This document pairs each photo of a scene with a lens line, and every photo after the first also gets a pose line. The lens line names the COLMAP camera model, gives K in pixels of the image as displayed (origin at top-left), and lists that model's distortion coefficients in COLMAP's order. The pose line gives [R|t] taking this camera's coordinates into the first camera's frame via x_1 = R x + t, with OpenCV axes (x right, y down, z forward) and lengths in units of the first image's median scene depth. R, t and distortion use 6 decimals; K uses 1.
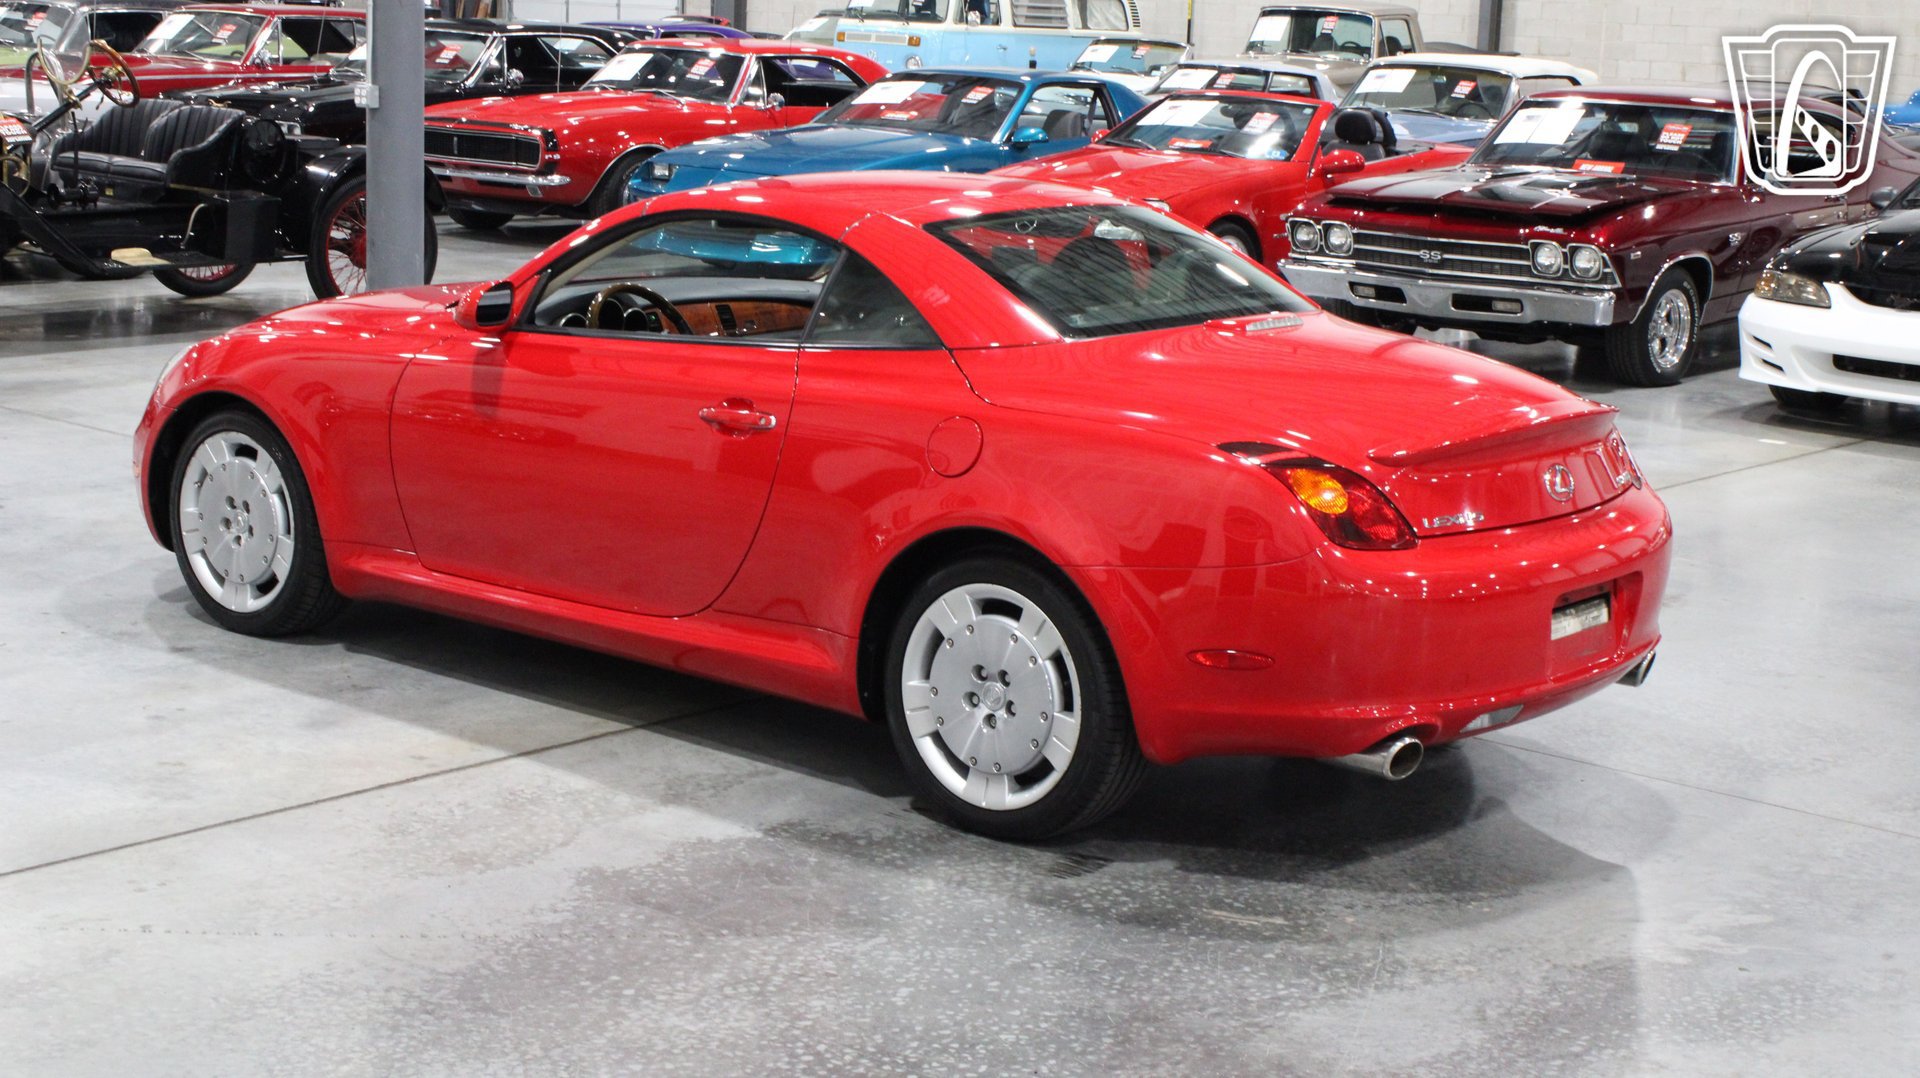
lens RADIAL K [[2883.2, 0, 962.0], [0, 2883.2, 540.9], [0, 0, 1]] dist [-0.015733, 0.060226]
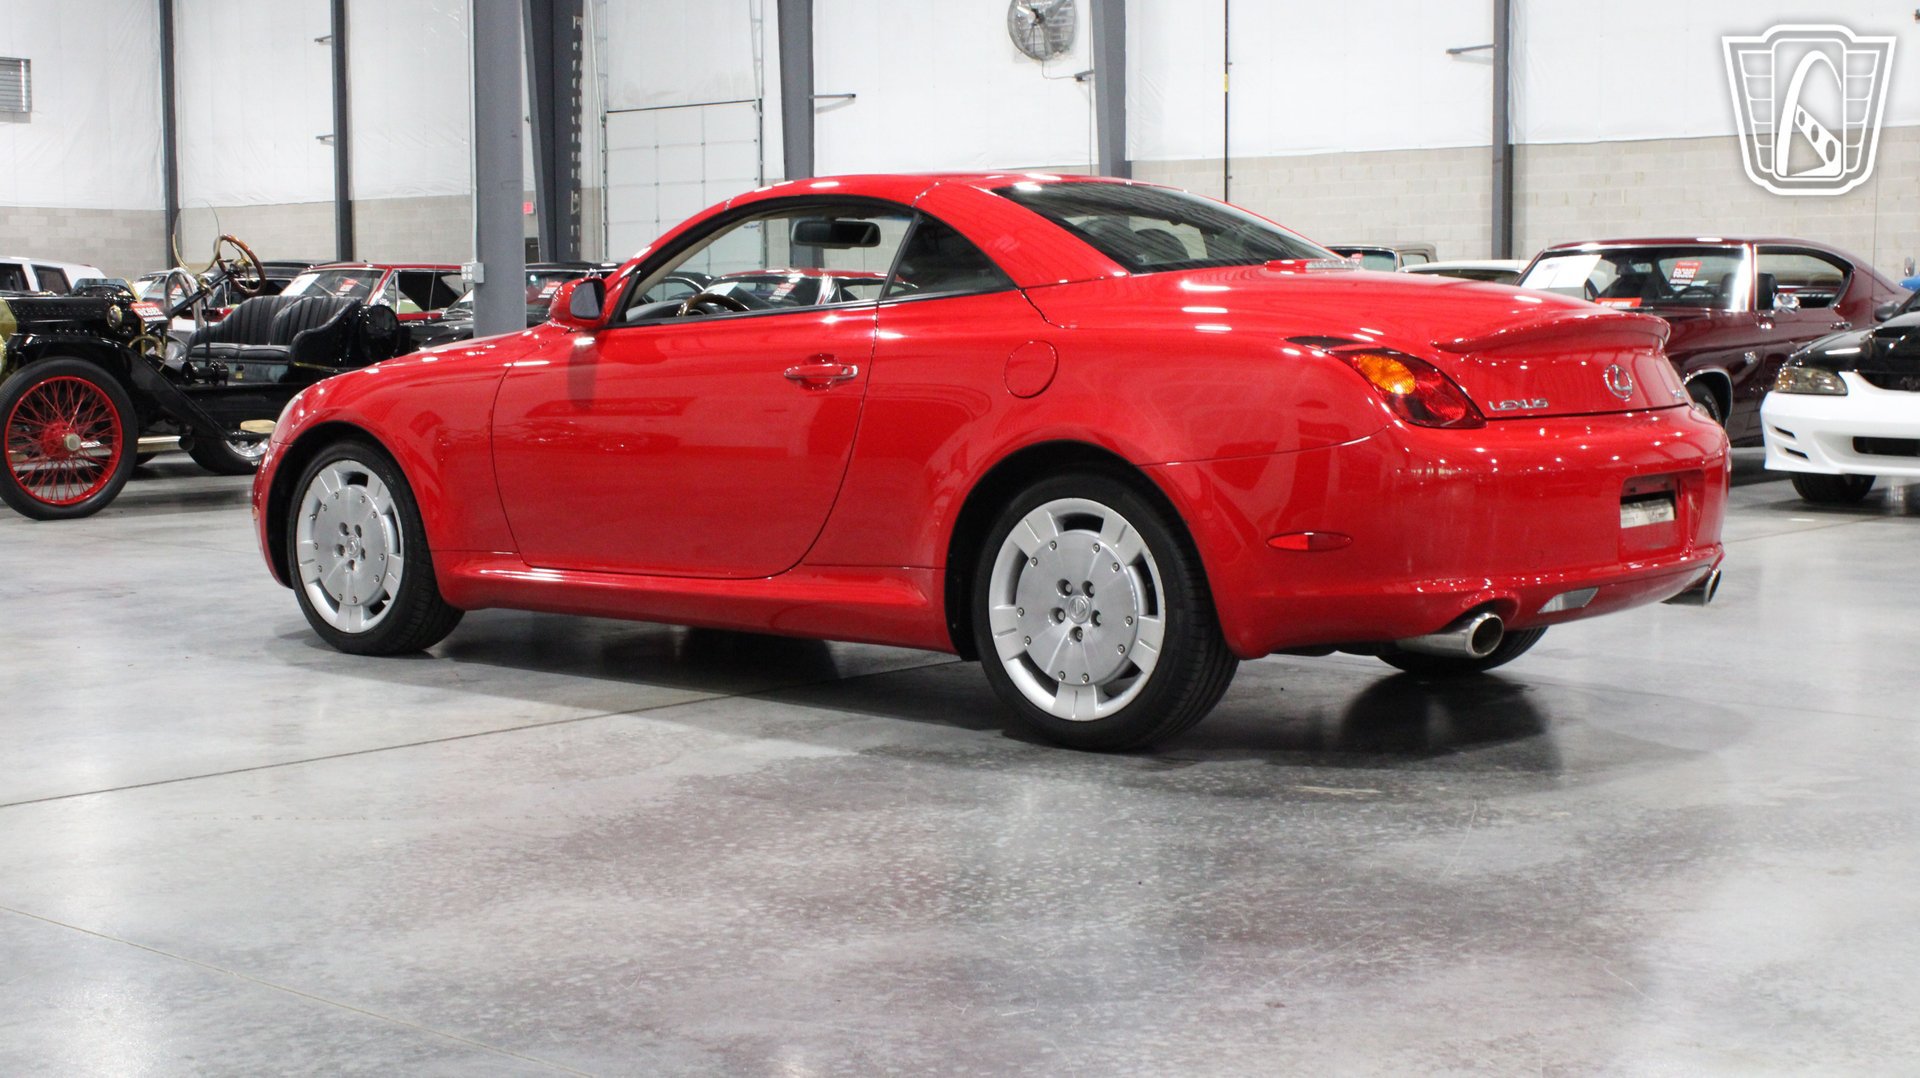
lens RADIAL K [[2643.3, 0, 960.0], [0, 2643.3, 539.0], [0, 0, 1]] dist [-0.041508, 0.075155]
pose [[0.998819, -0.042168, -0.024136, -0.007685], [0.039075, 0.992393, -0.116745, 0.140086], [0.028876, 0.115664, 0.992869, 0.064006]]
